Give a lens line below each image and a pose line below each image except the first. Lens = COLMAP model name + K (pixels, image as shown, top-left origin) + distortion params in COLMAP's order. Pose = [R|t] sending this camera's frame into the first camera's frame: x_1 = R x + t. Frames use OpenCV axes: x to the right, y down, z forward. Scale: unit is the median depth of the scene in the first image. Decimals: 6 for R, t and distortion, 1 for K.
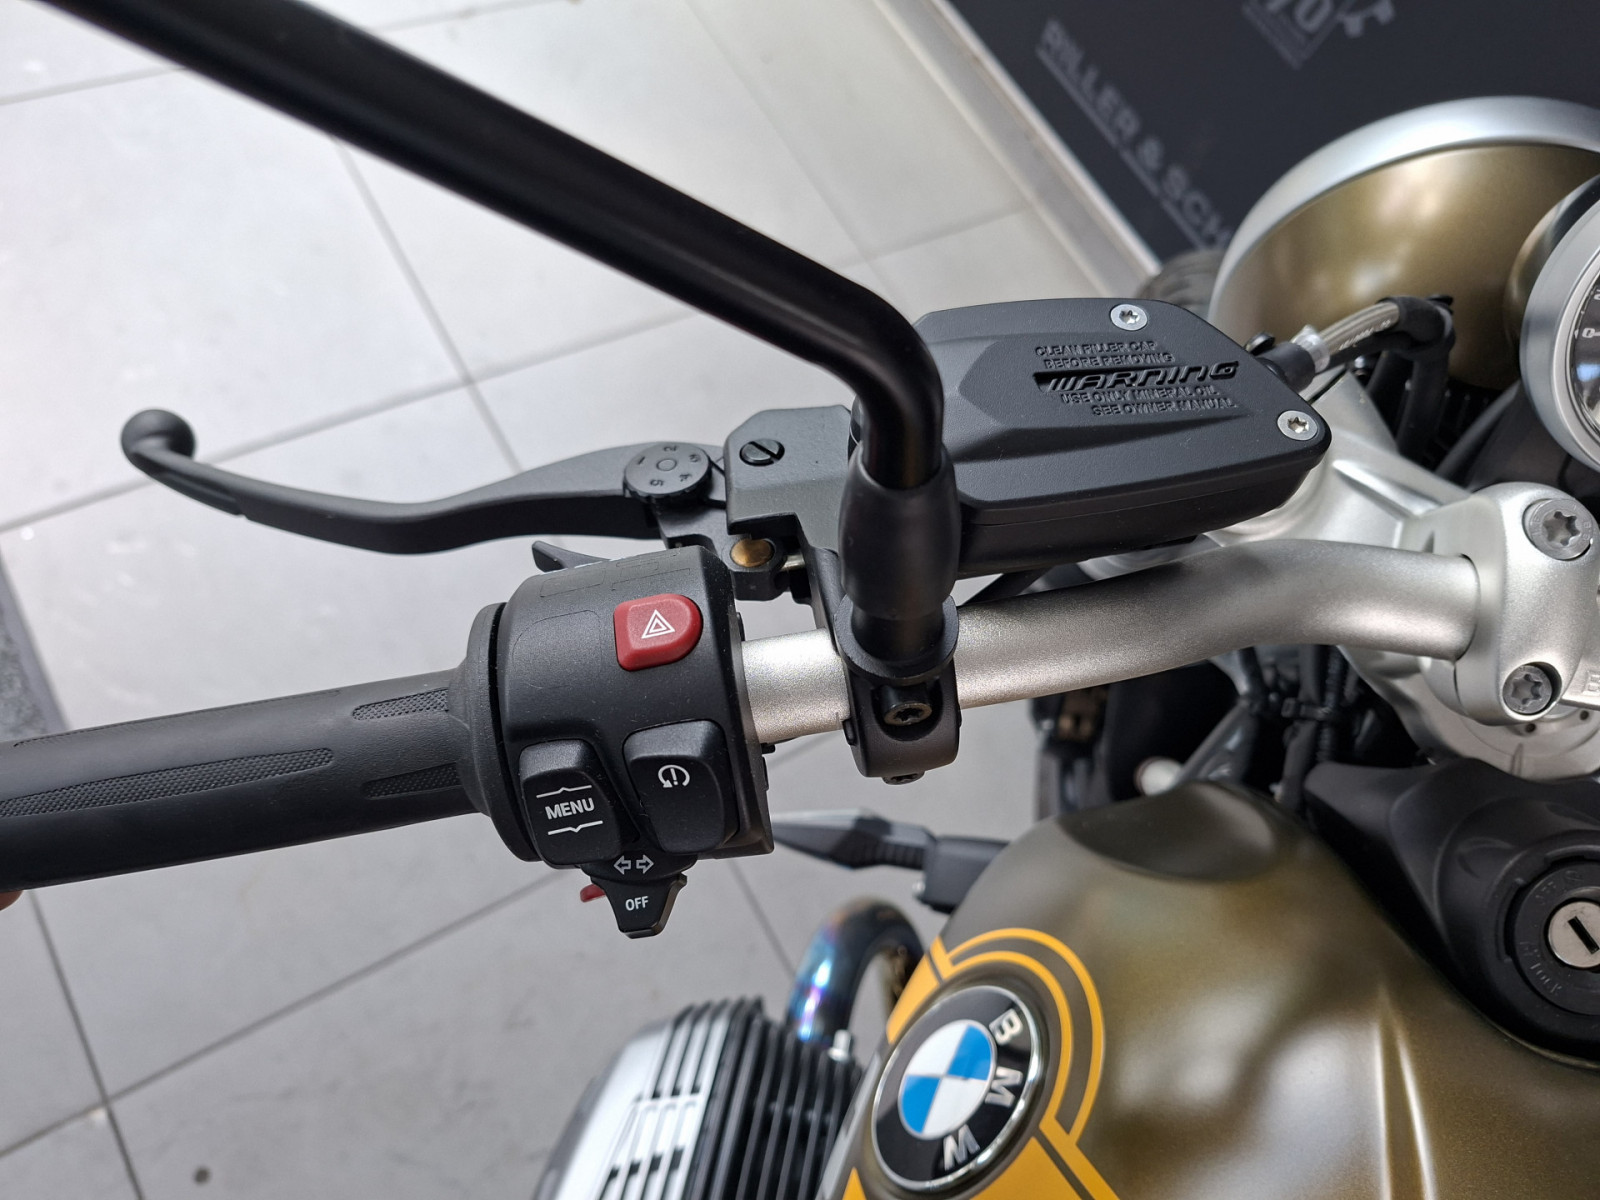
lens RADIAL K [[1145.1, 0, 856.4], [0, 1145.1, 601.5], [0, 0, 1]] dist [0.054257, -0.058879]
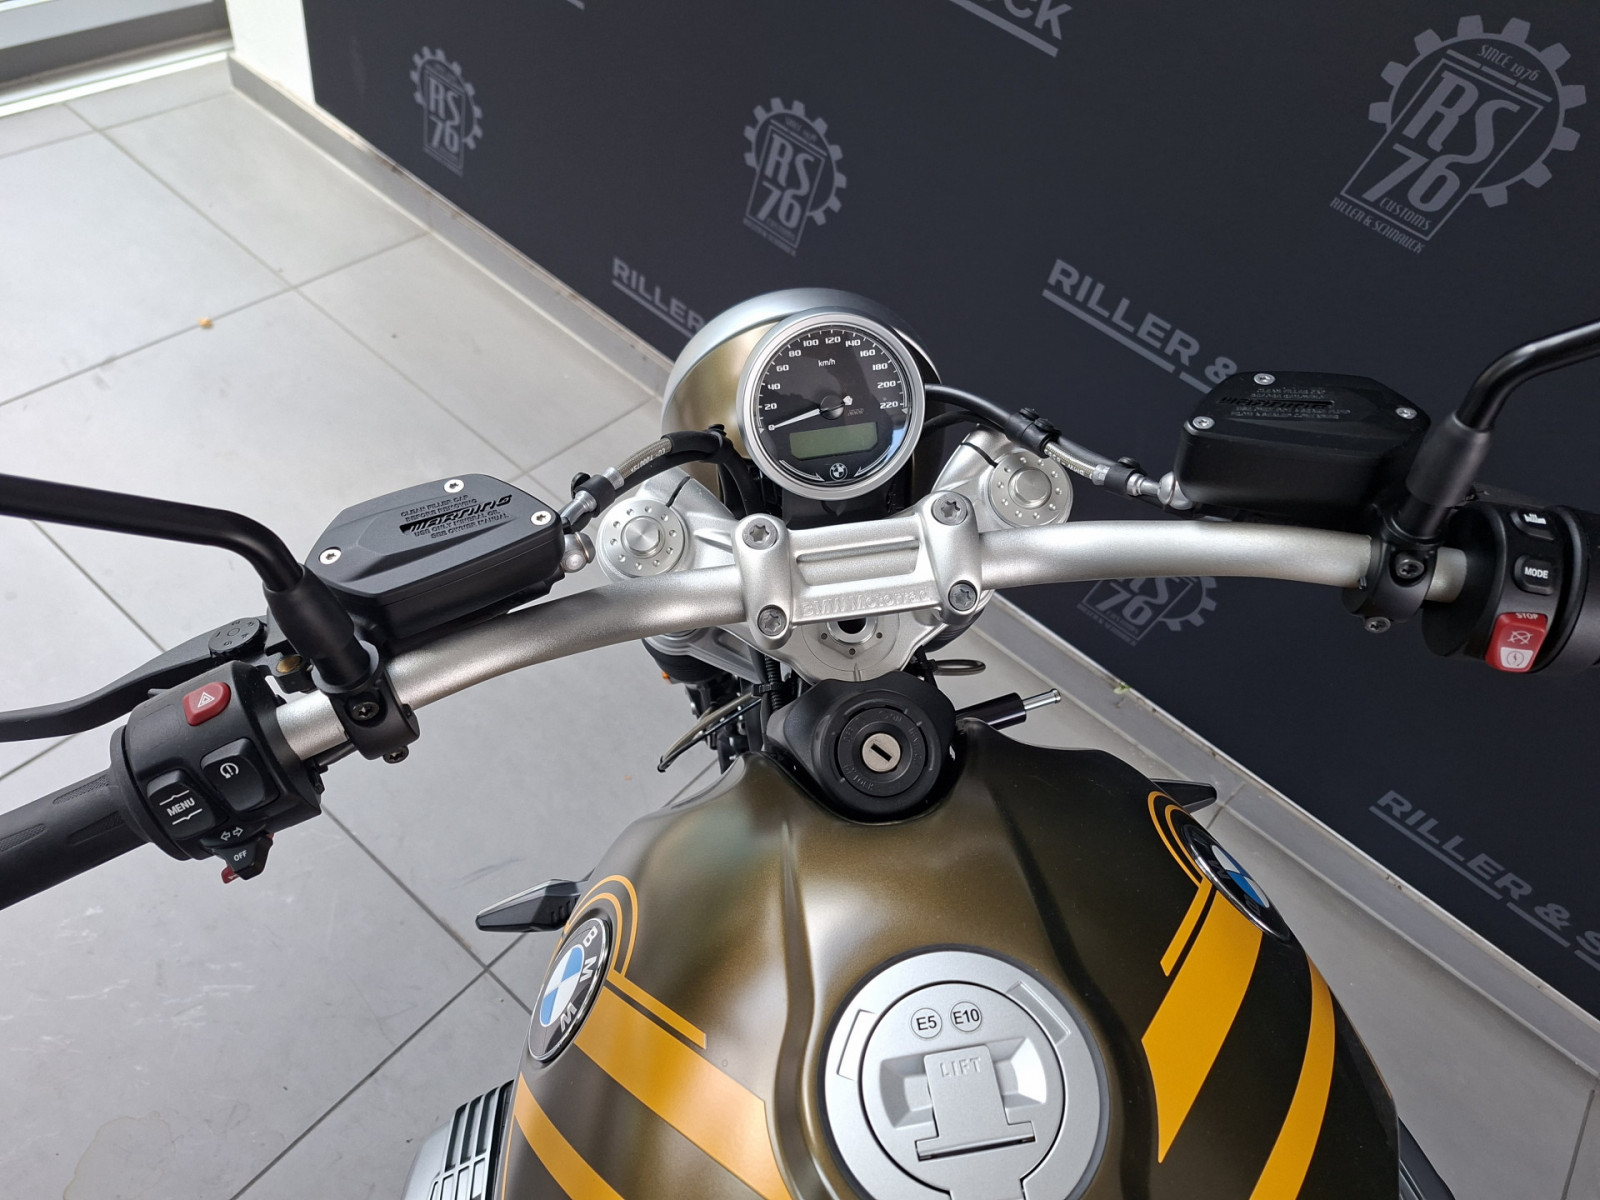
lens RADIAL K [[1145.1, 0, 856.4], [0, 1145.1, 601.5], [0, 0, 1]] dist [0.054257, -0.058879]
pose [[0.948322, -0.268090, 0.169743, 0.509046], [0.289911, 0.949494, -0.120056, 0.366562], [-0.128984, 0.163062, 0.978148, -0.945532]]
